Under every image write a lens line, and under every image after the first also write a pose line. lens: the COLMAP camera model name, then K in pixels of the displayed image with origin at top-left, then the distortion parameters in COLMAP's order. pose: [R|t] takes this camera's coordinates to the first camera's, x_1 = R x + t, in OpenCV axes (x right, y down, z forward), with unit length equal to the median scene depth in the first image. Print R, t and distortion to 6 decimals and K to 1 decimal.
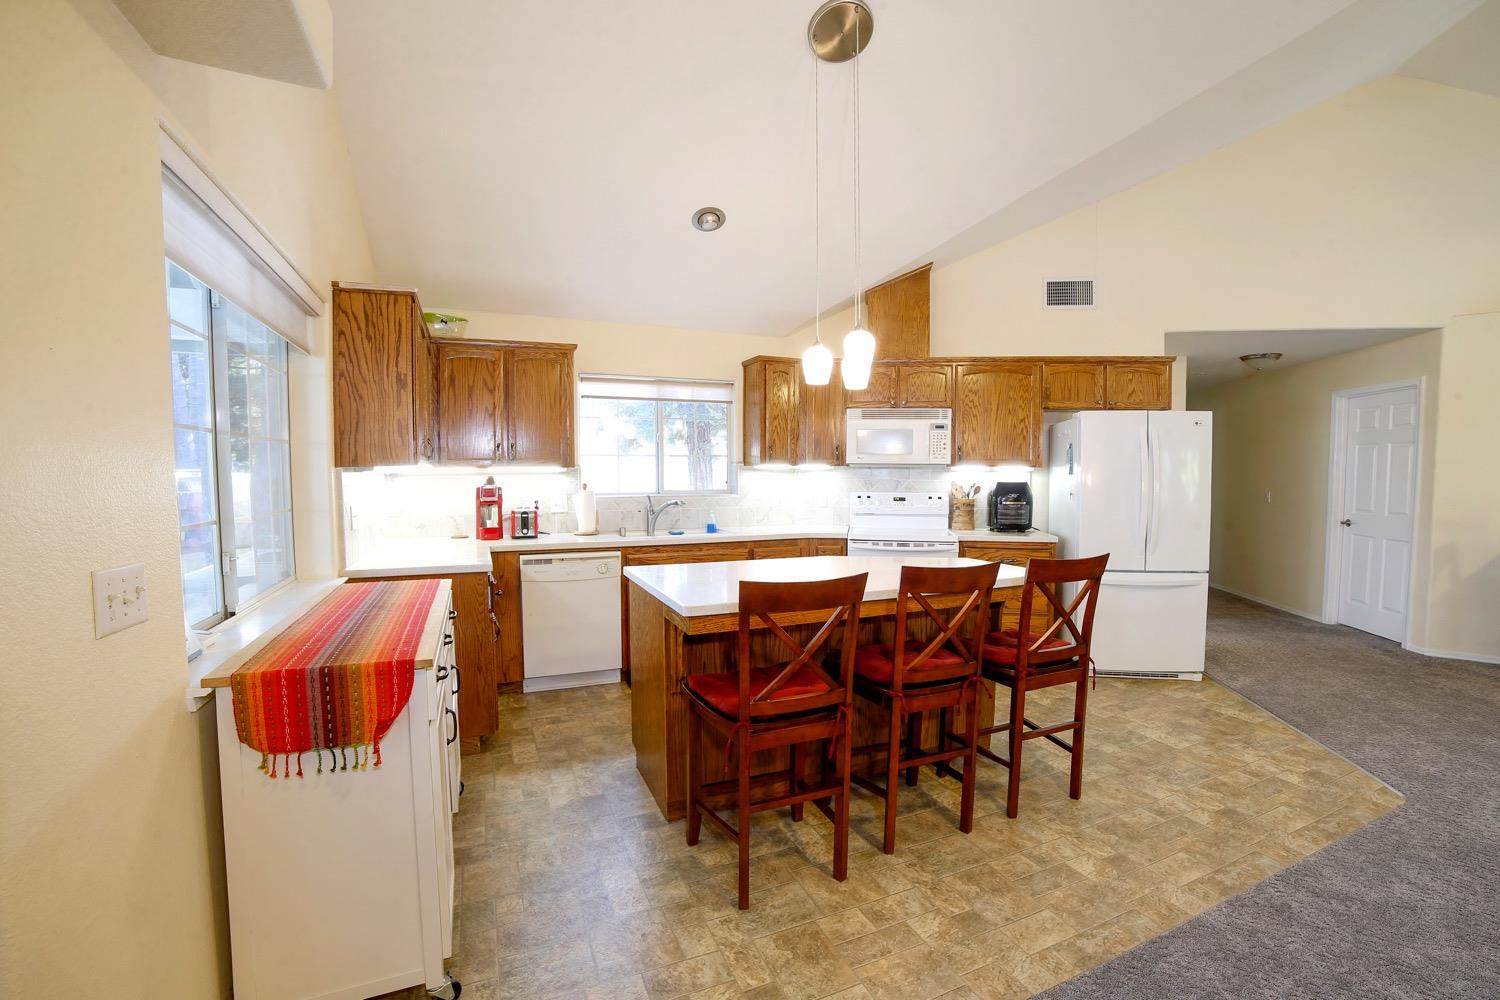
lens RADIAL K [[663.1, 0, 749.8], [0, 663.1, 505.2], [0, 0, 1]] dist [-0.012744, 0.000031]
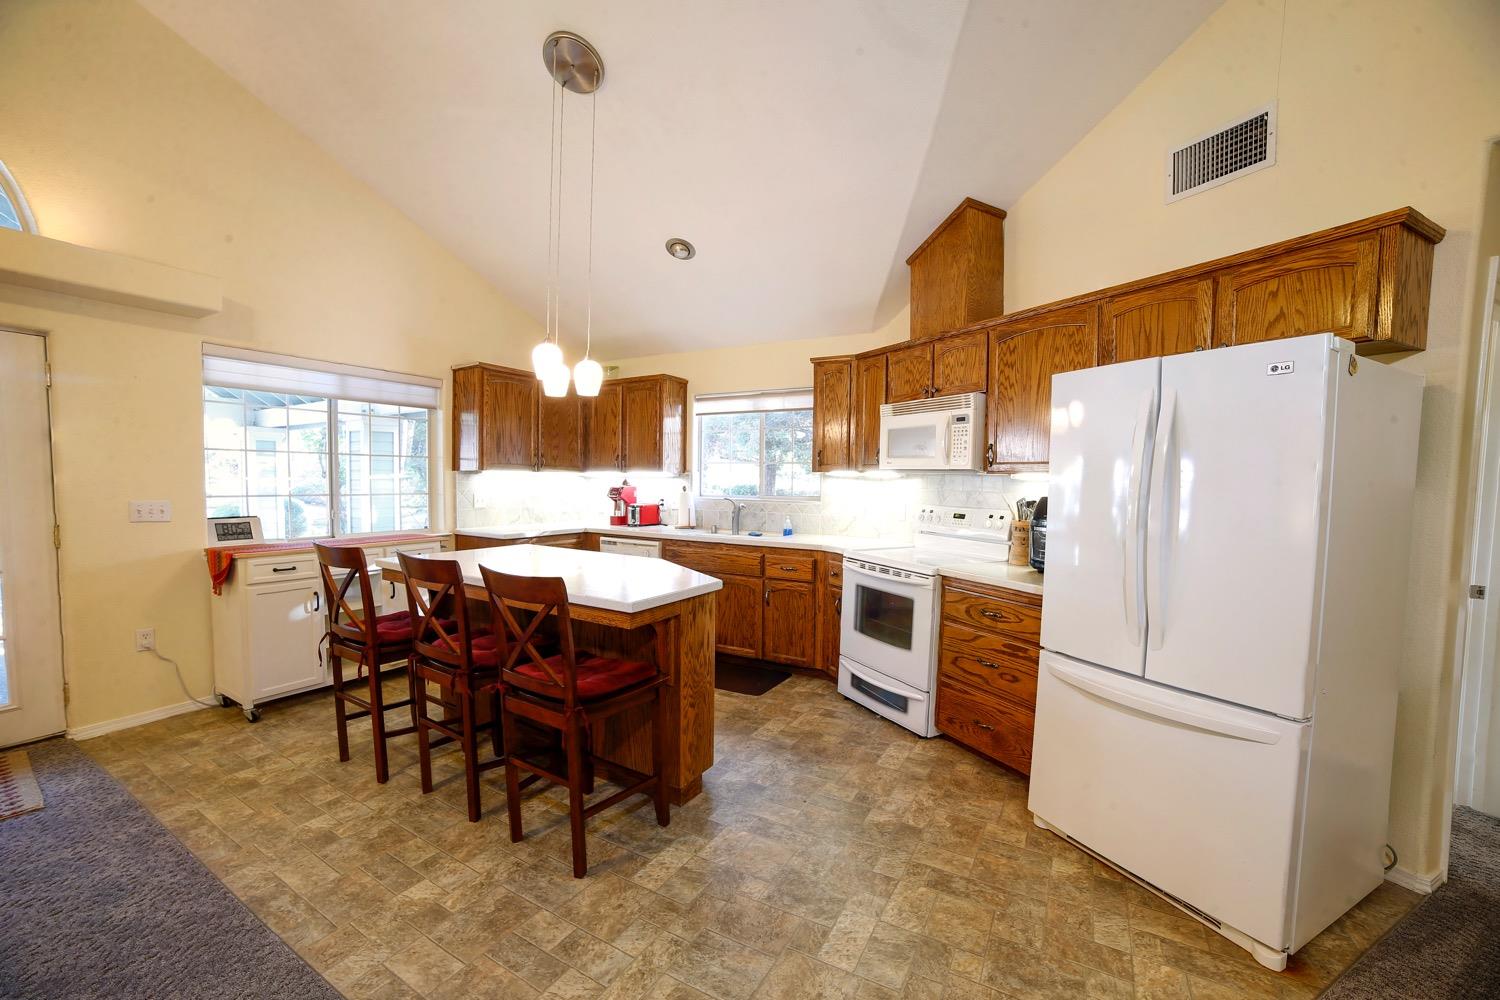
lens RADIAL K [[619.5, 0, 745.7], [0, 619.5, 511.3], [0, 0, 1]] dist [-0.002179, -0.000178]
pose [[0.575263, 0.053812, -0.816197, 0.730475], [-0.051610, 0.998233, 0.029438, -0.025024], [0.816339, 0.025190, 0.577024, 0.422841]]
